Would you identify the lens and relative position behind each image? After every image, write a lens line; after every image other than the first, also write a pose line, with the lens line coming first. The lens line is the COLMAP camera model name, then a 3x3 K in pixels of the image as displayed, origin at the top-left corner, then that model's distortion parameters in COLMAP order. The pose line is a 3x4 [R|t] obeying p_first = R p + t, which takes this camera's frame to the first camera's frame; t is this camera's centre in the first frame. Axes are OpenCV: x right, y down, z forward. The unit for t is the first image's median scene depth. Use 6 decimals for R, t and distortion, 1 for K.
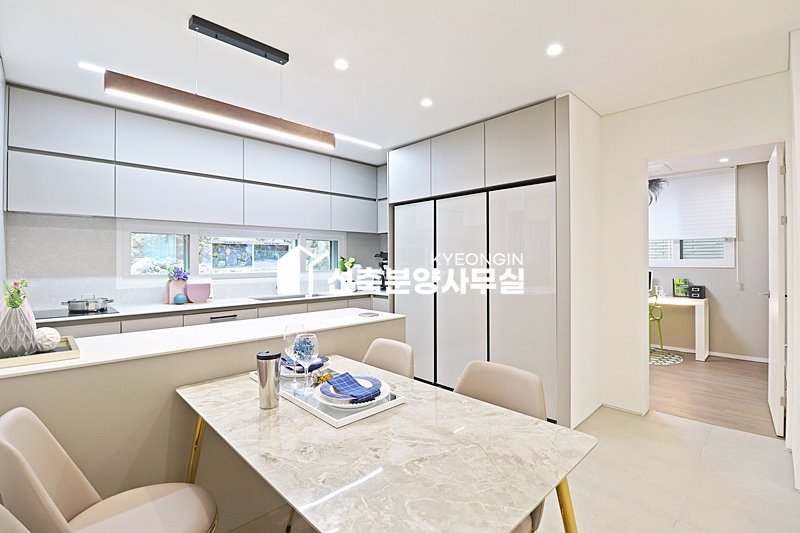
lens RADIAL K [[370.6, 0, 398.3], [0, 370.6, 258.4], [0, 0, 1]] dist [-0.006956, -0.009673]
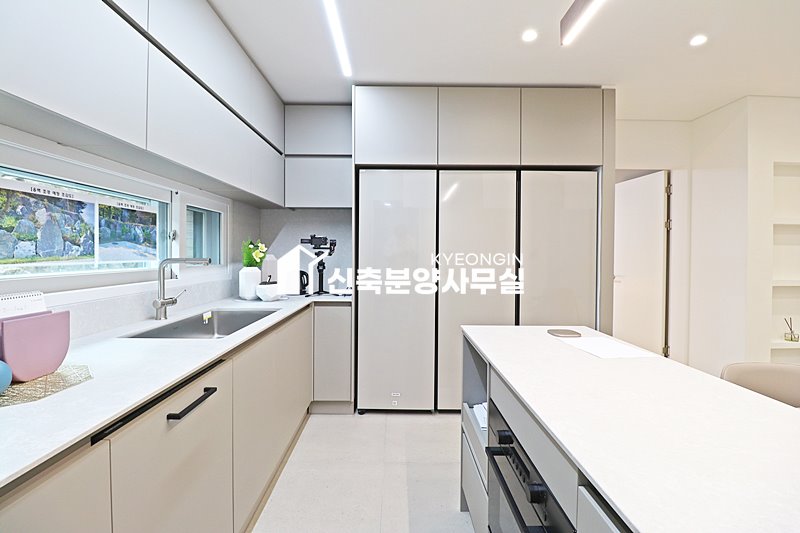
lens RADIAL K [[370.6, 0, 394.8], [0, 370.6, 255.7], [0, 0, 1]] dist [-0.006956, -0.009673]
pose [[0.693377, 0.001612, 0.720574, -0.456872], [-0.014868, 0.999817, 0.012070, 0.009514], [-0.720422, -0.019082, 0.693273, 0.478357]]
